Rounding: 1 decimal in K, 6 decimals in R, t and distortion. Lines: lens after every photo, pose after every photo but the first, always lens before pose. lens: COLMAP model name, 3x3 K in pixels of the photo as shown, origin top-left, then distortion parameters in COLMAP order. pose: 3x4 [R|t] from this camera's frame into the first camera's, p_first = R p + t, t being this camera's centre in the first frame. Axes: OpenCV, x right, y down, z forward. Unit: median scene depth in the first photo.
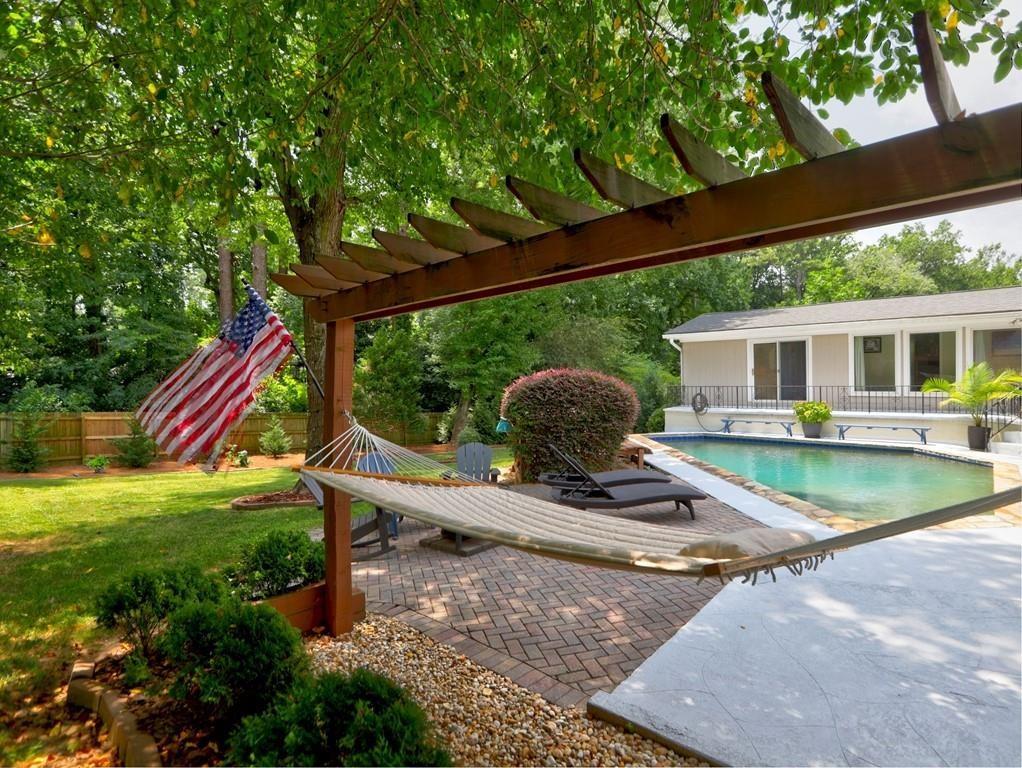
lens RADIAL K [[527.6, 0, 513.4], [0, 527.6, 385.9], [0, 0, 1]] dist [-0.064465, 0.029105]
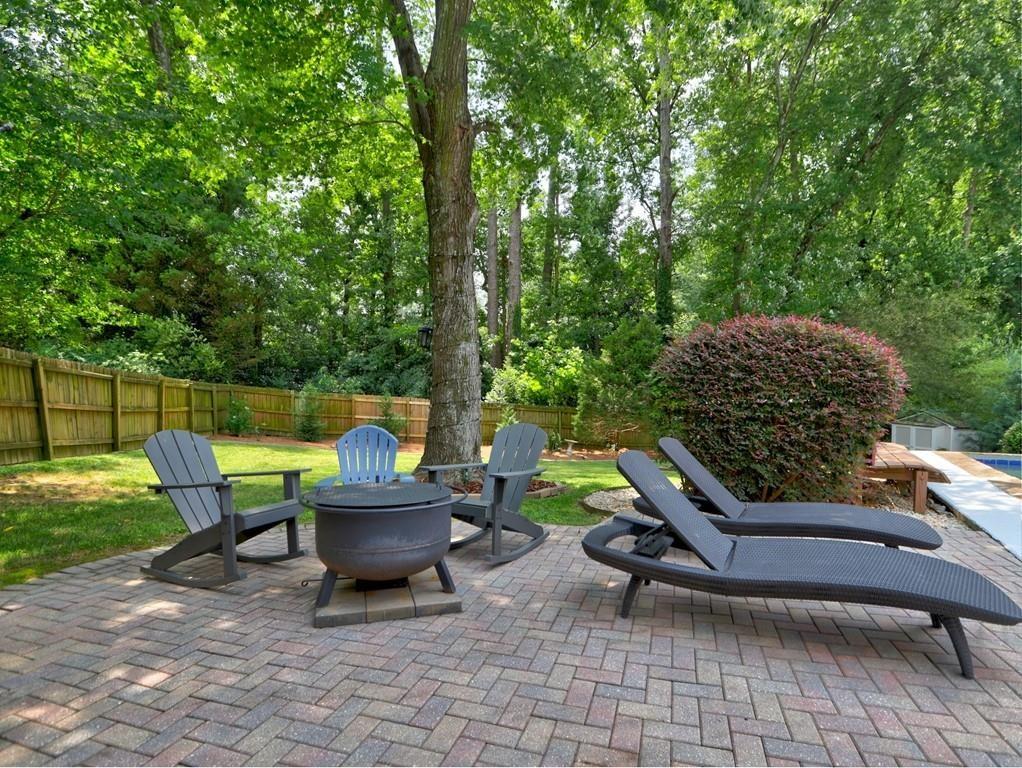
lens RADIAL K [[527.6, 0, 513.4], [0, 527.6, 385.9], [0, 0, 1]] dist [-0.064465, 0.029105]
pose [[0.843863, 0.021746, -0.536117, 0.098924], [-0.029511, 0.999547, -0.005908, 0.029568], [0.535746, 0.020806, 0.844123, 0.202014]]
